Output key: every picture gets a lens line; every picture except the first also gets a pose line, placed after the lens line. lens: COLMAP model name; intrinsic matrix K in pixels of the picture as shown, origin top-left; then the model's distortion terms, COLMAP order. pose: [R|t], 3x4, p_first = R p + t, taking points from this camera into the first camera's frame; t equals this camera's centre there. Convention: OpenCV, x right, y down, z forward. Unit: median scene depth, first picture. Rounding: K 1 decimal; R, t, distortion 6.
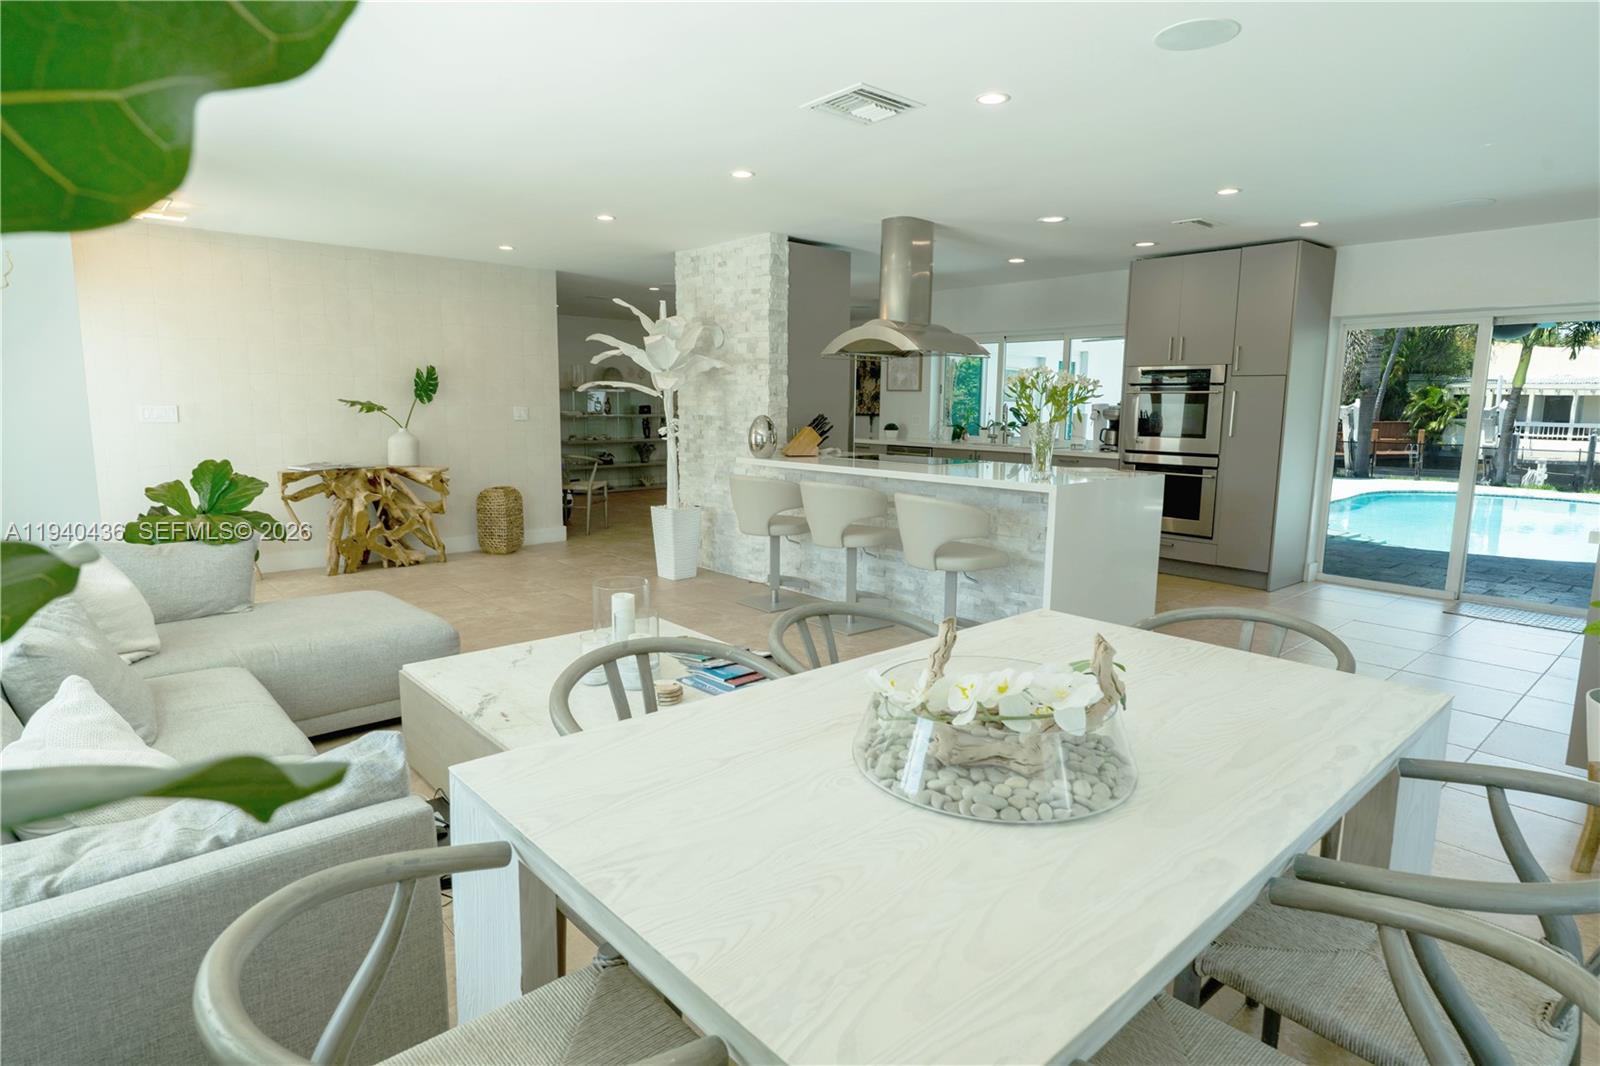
lens RADIAL K [[867.0, 0, 794.8], [0, 867.0, 535.4], [0, 0, 1]] dist [-0.001607, -0.001468]
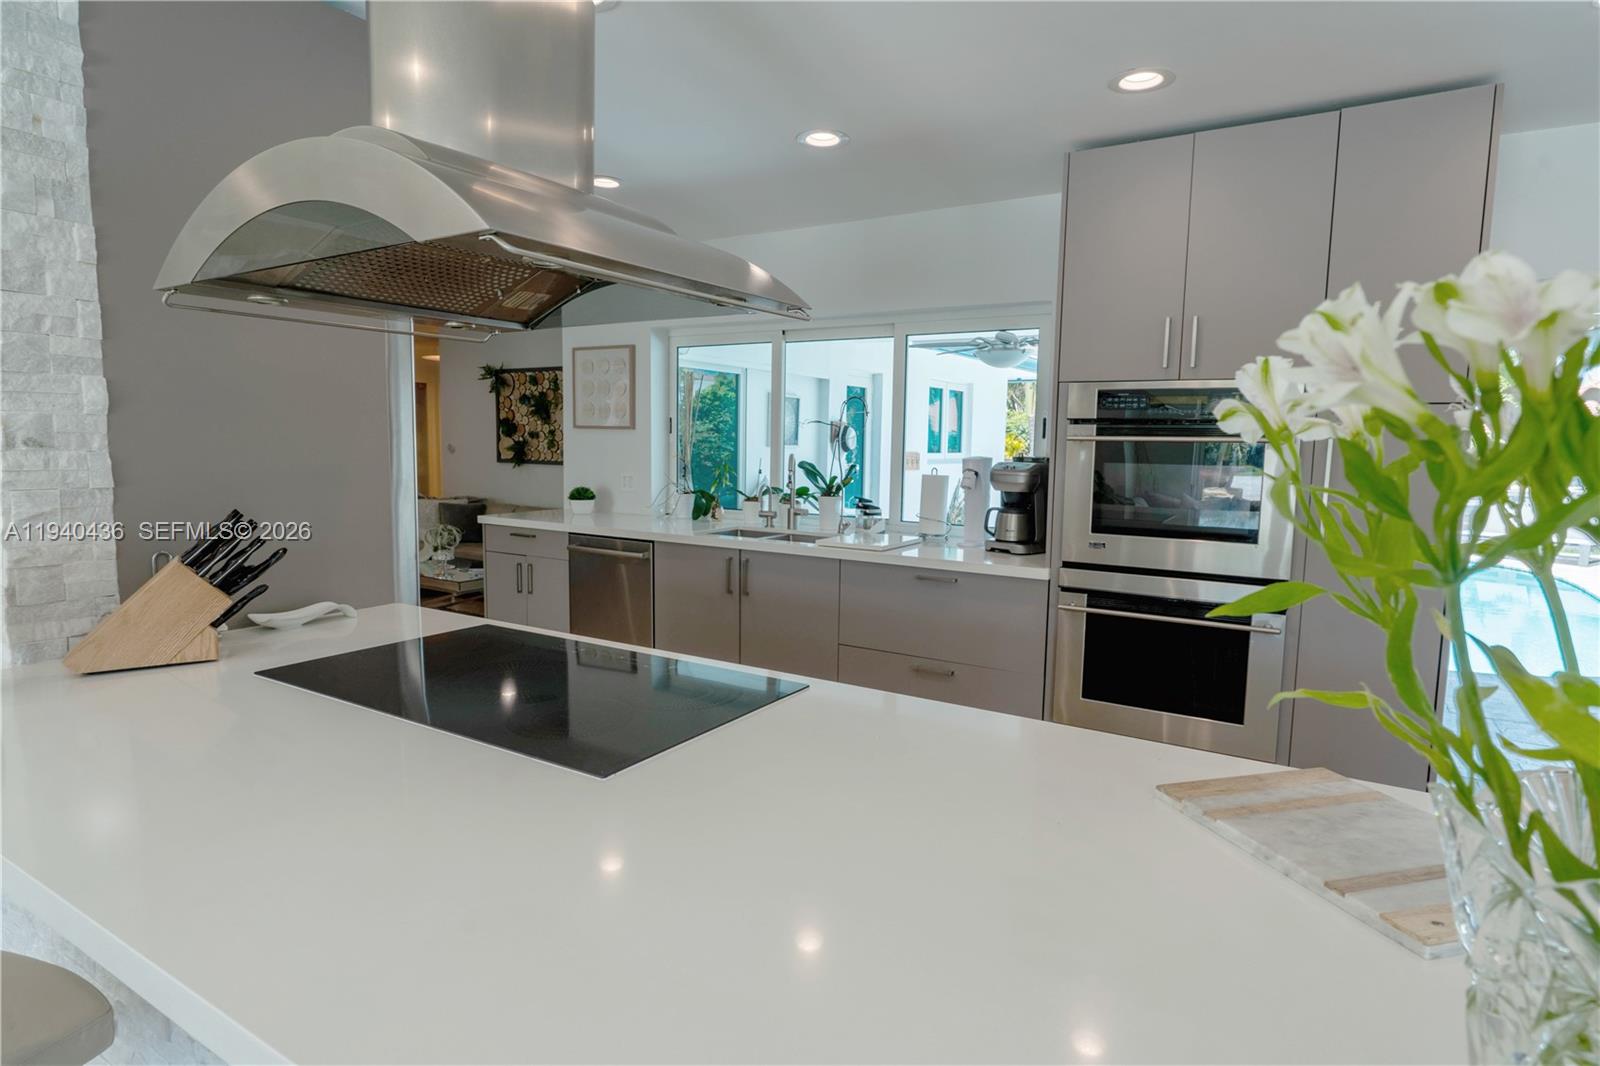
lens RADIAL K [[867.0, 0, 798.1], [0, 867.0, 530.2], [0, 0, 1]] dist [-0.001607, -0.001468]
pose [[0.957023, -0.025707, 0.288872, 0.148295], [0.038302, 0.998542, -0.038029, -0.135832], [-0.287473, 0.047459, 0.956612, 0.787629]]
